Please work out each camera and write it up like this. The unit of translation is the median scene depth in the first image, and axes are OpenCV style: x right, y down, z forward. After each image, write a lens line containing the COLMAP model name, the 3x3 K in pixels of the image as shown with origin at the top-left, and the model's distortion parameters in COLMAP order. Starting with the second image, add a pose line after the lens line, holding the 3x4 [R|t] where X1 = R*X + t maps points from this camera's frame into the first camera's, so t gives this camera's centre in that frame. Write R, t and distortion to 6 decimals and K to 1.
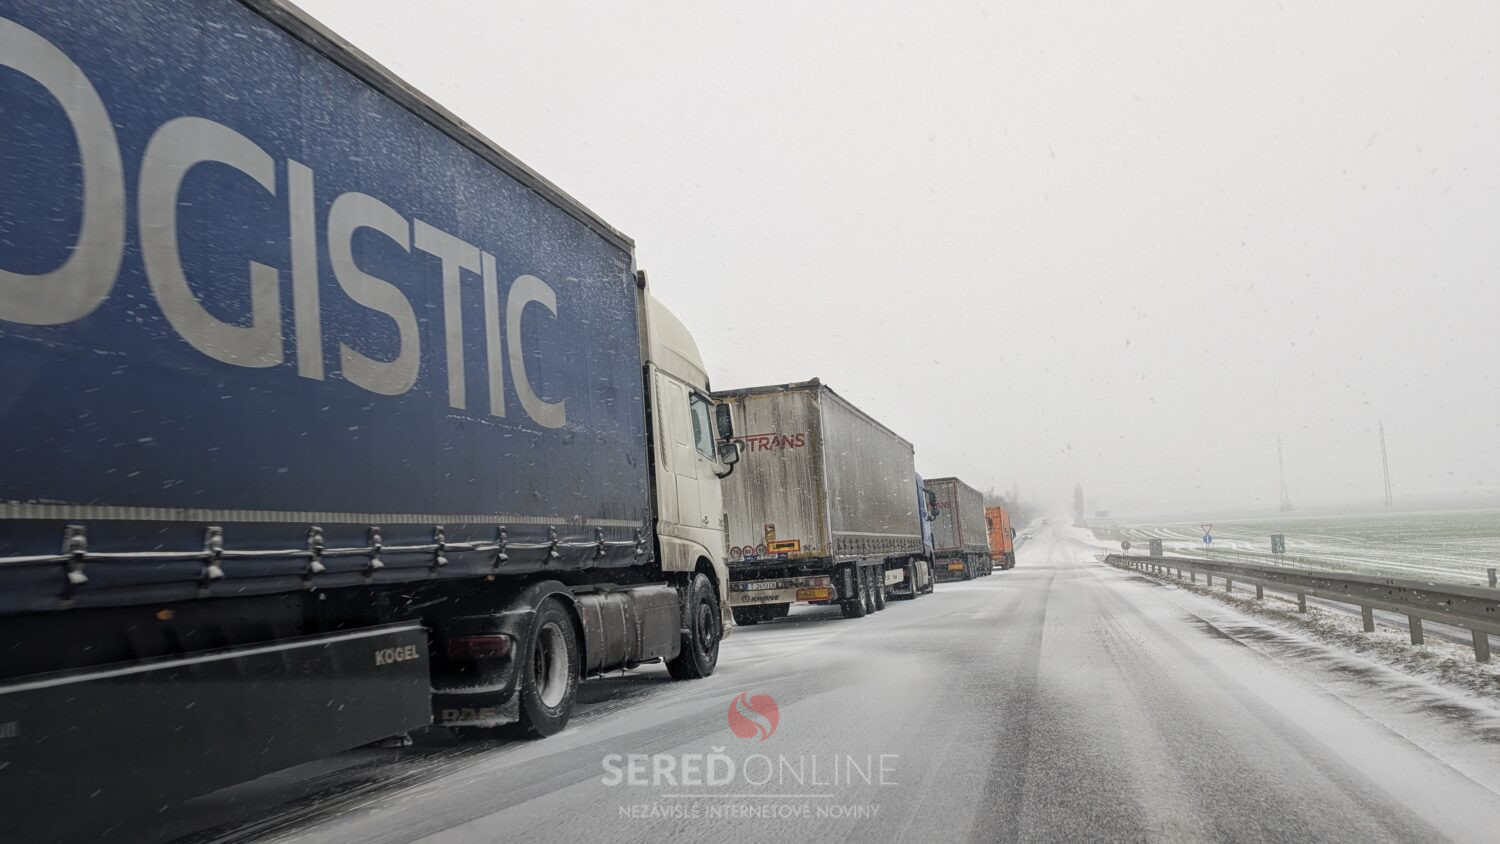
lens RADIAL K [[1127.8, 0, 770.7], [0, 1127.8, 426.0], [0, 0, 1]] dist [0.075896, -0.000598]
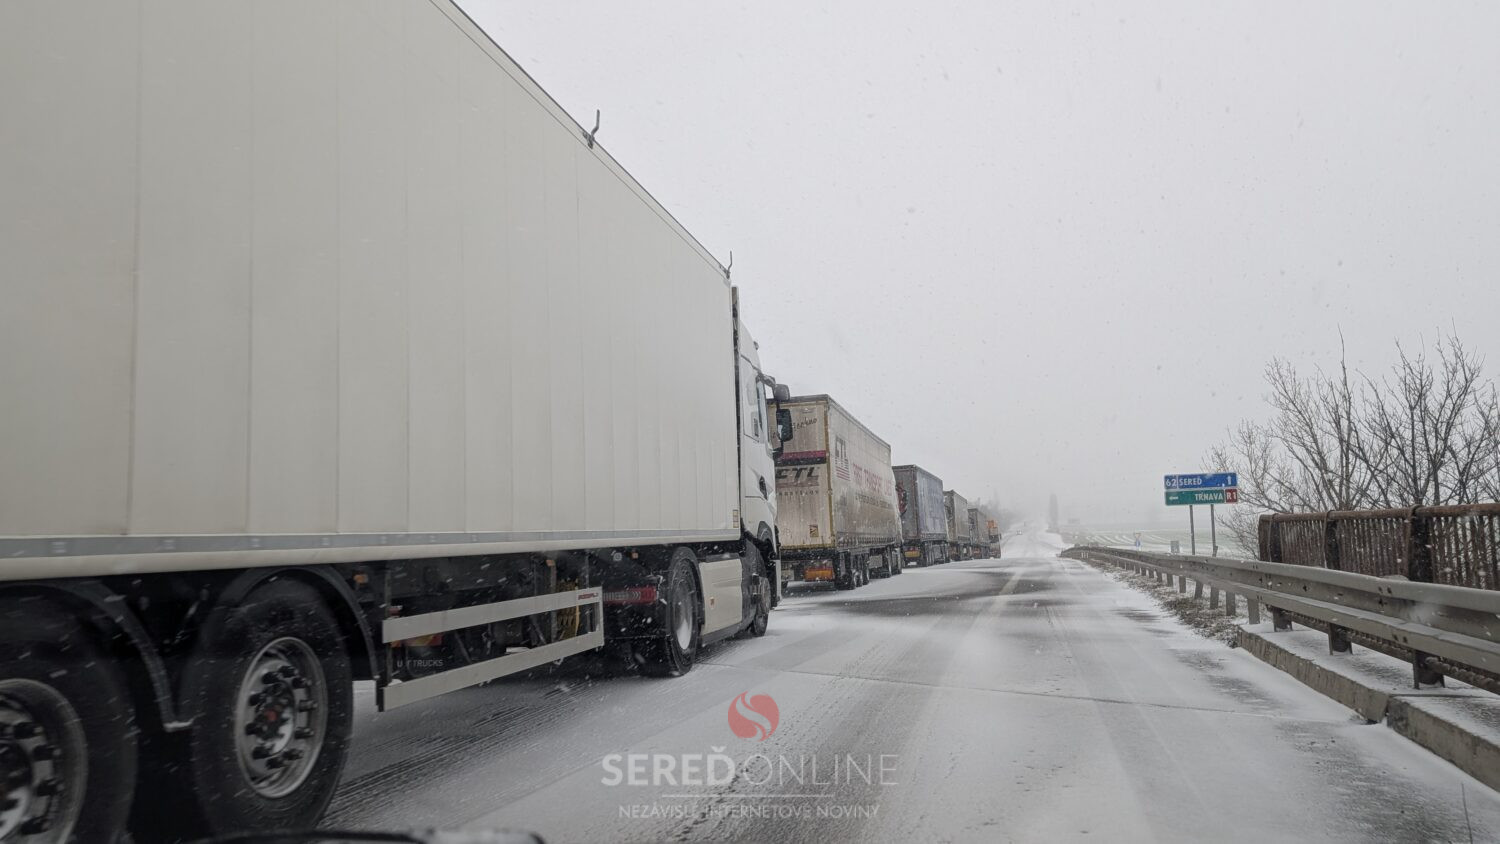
lens RADIAL K [[1093.9, 0, 756.4], [0, 1093.9, 422.3], [0, 0, 1]] dist [0.110443, -0.000890]
pose [[0.999867, 0.016233, -0.001307, -0.242120], [-0.016241, 0.999851, -0.005893, -0.095043], [0.001212, 0.005913, 0.999982, -1.023441]]
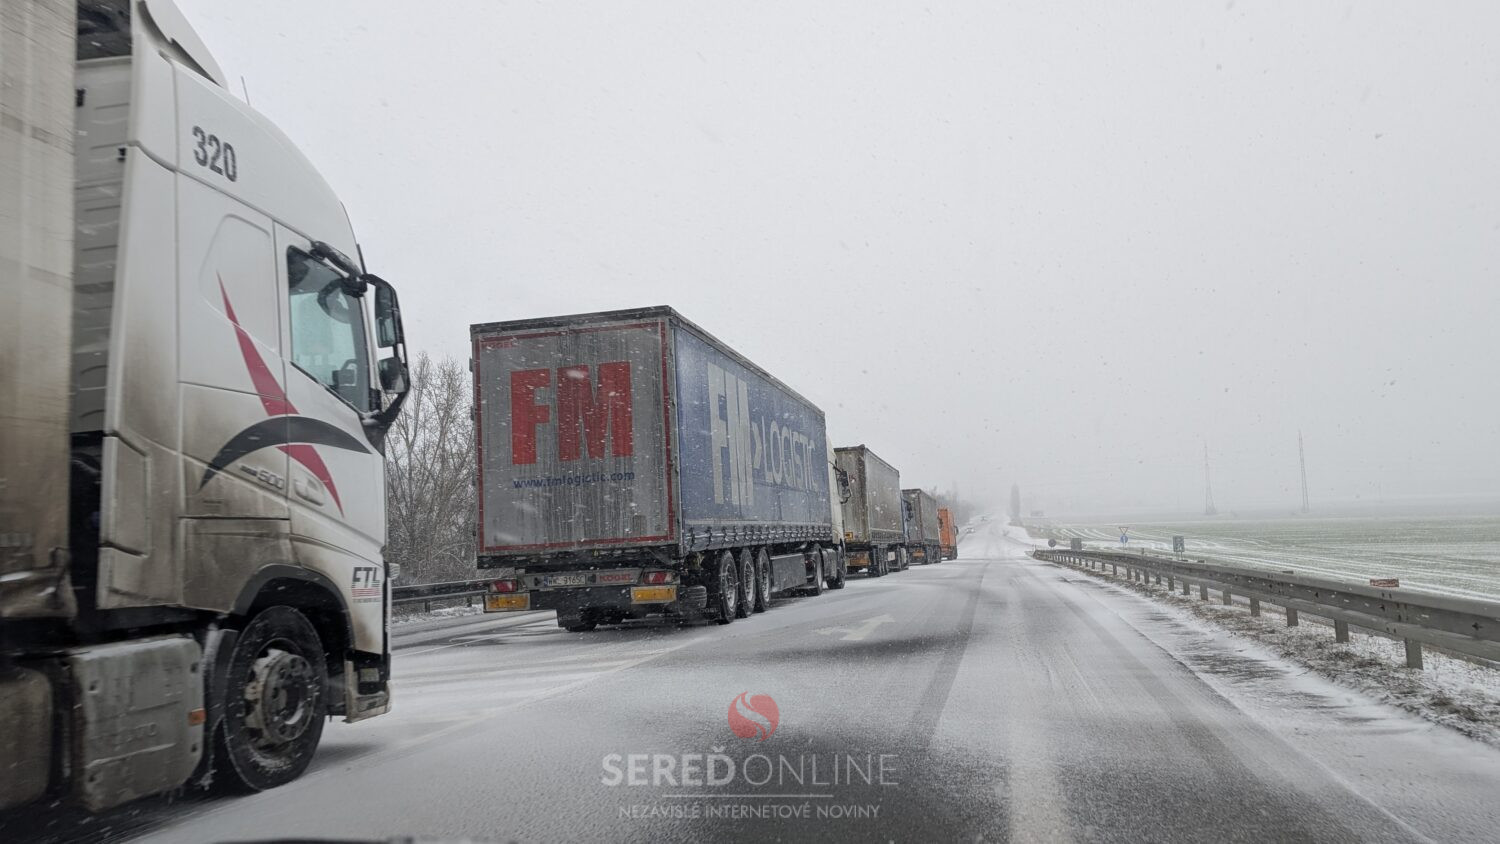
lens RADIAL K [[1113.2, 0, 746.9], [0, 1113.2, 411.4], [0, 0, 1]] dist [0.117681, -0.000969]
pose [[0.999370, 0.021742, 0.028066, -0.087675], [-0.021526, 0.999737, -0.007955, -0.034191], [-0.028232, 0.007346, 0.999574, -0.357535]]
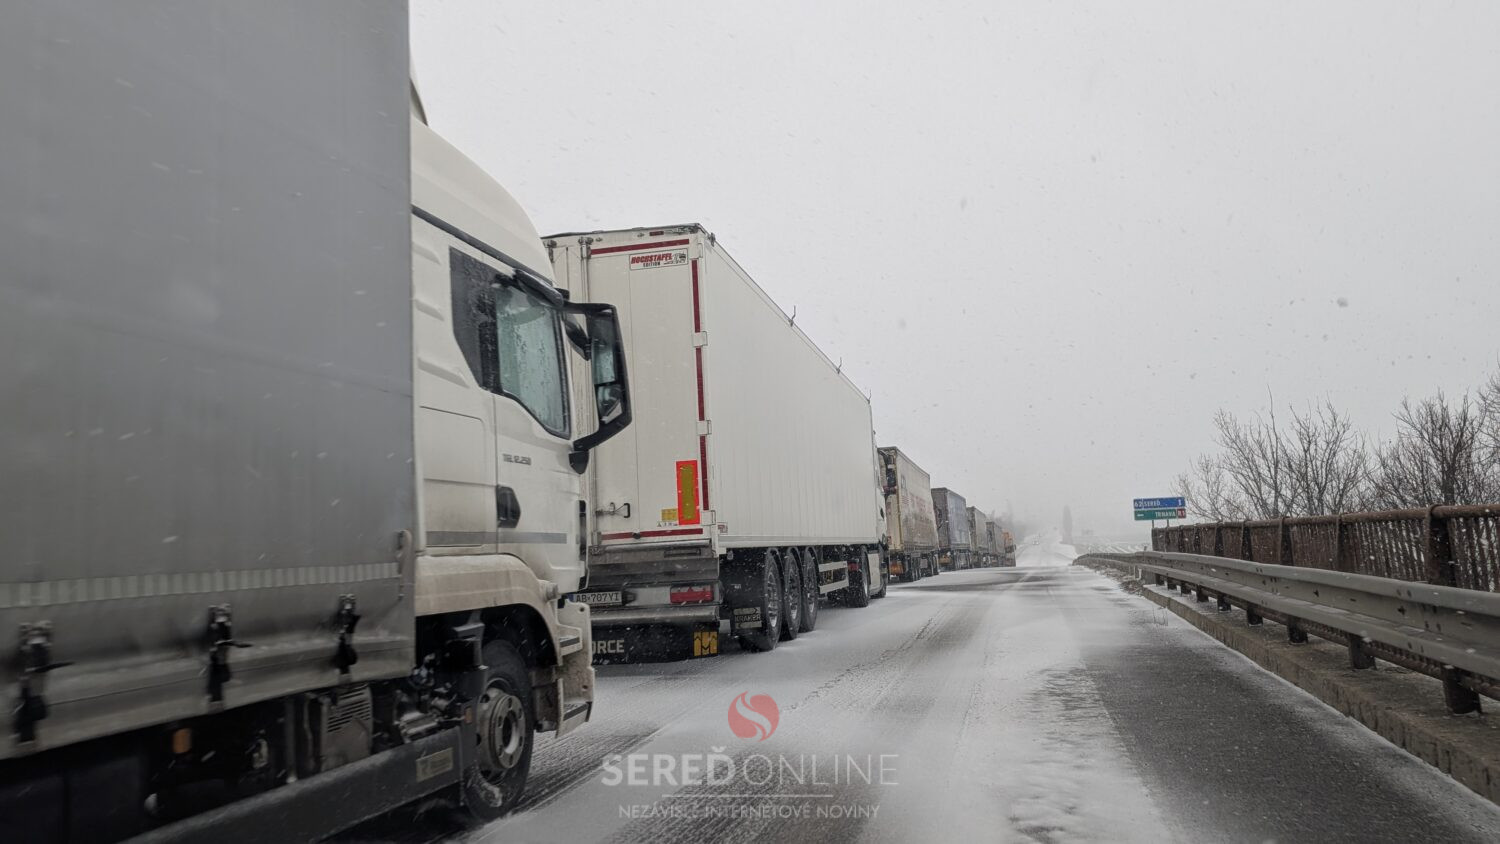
lens RADIAL K [[1093.9, 0, 756.4], [0, 1093.9, 422.3], [0, 0, 1]] dist [0.110443, -0.000890]
pose [[0.999900, 0.006615, -0.012480, -0.293331], [-0.006845, 0.999806, -0.018447, -0.112703], [0.012355, 0.018531, 0.999752, -1.247801]]
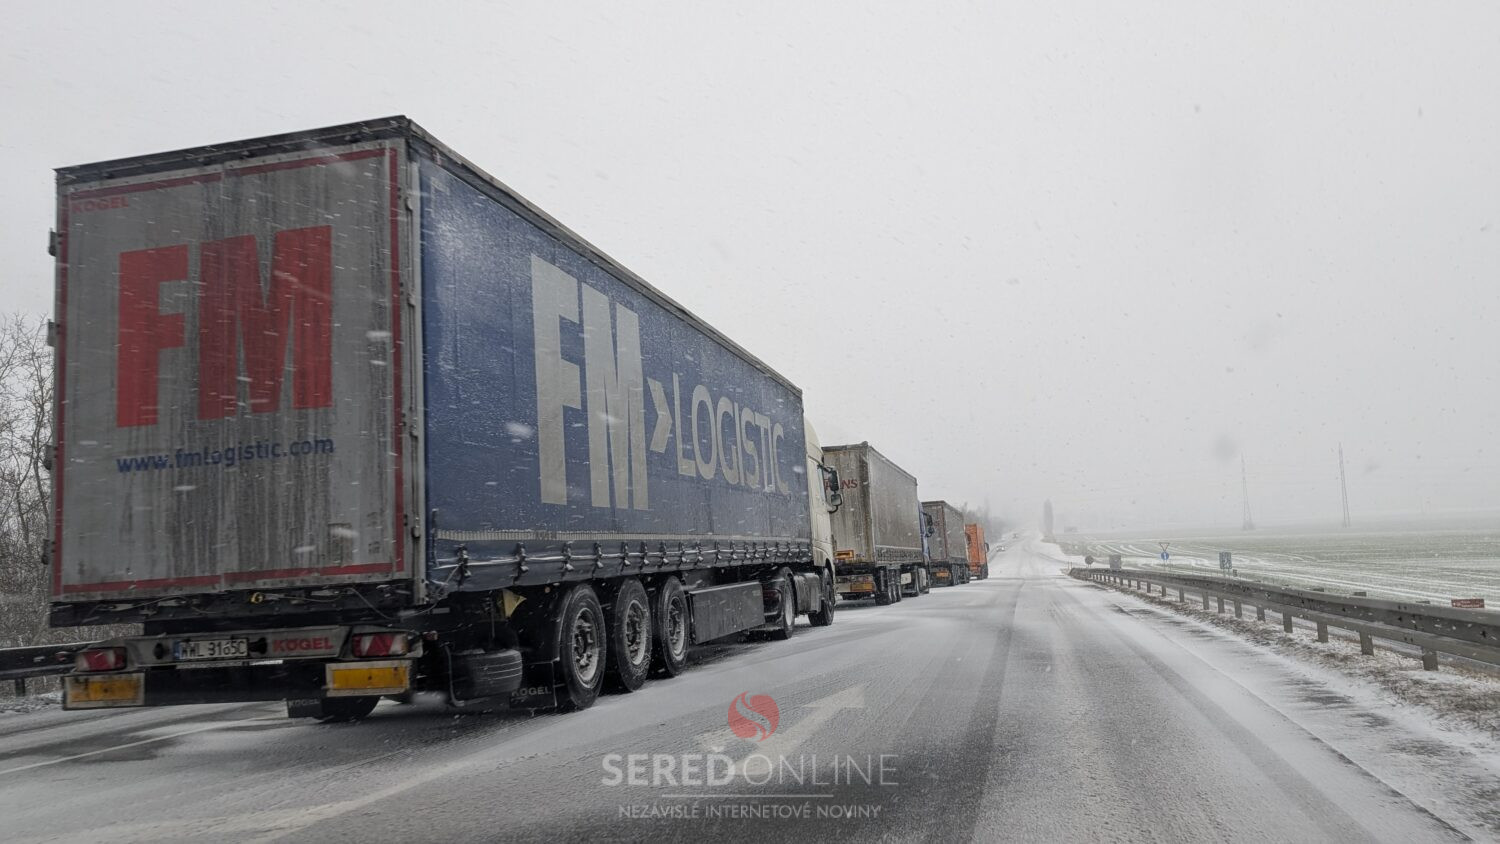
lens RADIAL K [[1118.3, 0, 750.8], [0, 1118.3, 427.0], [0, 0, 1]] dist [0.074606, 0.000089]
pose [[0.999867, 0.015482, 0.005219, -0.051834], [-0.015434, 0.999839, -0.009176, -0.020228], [-0.005361, 0.009094, 0.999944, -0.208781]]
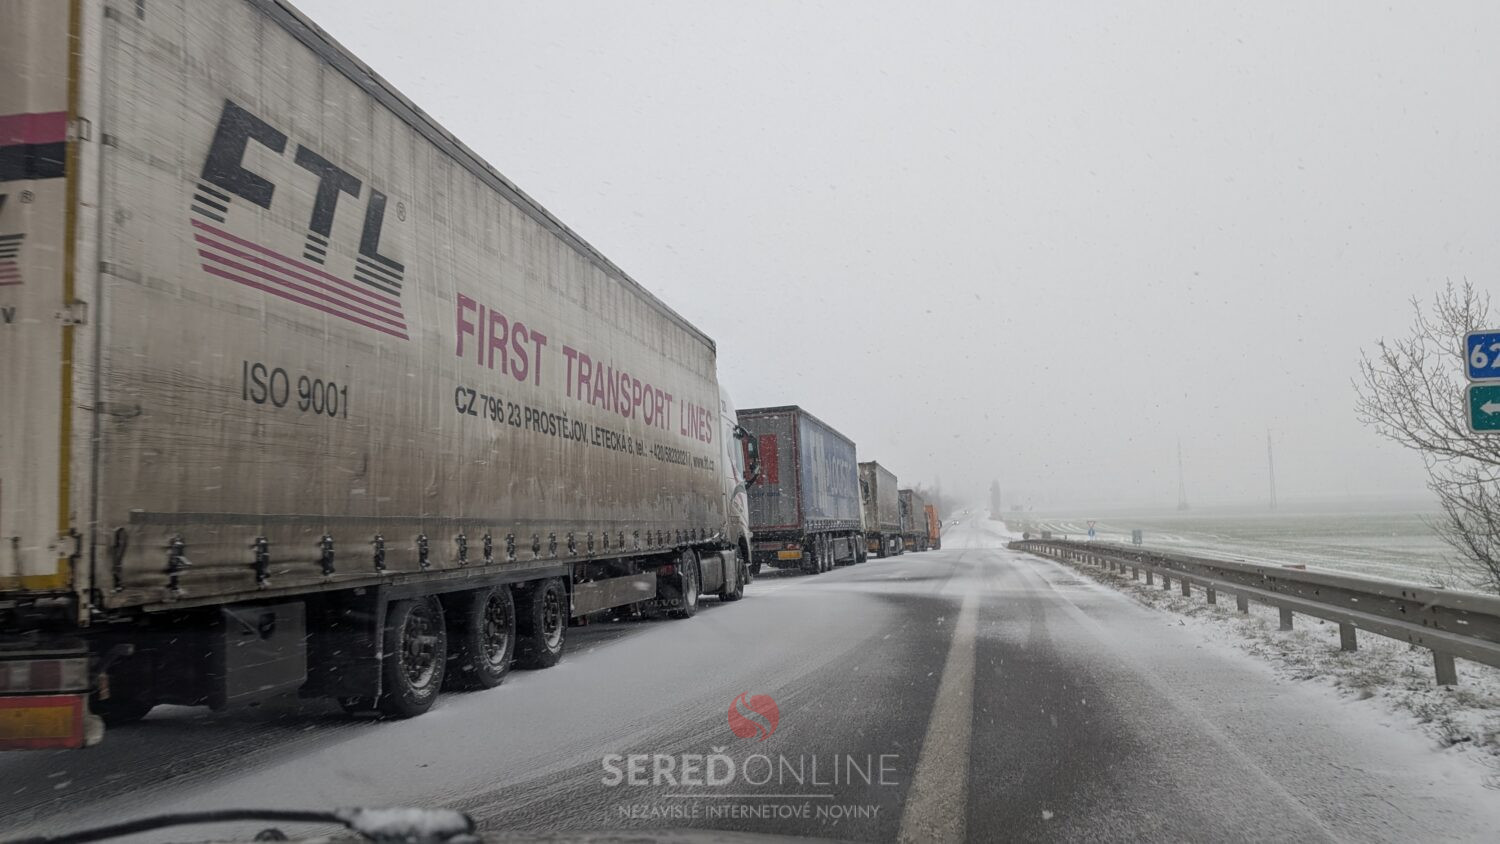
lens RADIAL K [[1113.2, 0, 746.9], [0, 1113.2, 411.4], [0, 0, 1]] dist [0.117681, -0.000969]
pose [[0.998702, 0.027112, 0.043113, -0.153948], [-0.027040, 0.999632, -0.002264, -0.060356], [-0.043158, 0.001095, 0.999068, -0.641163]]
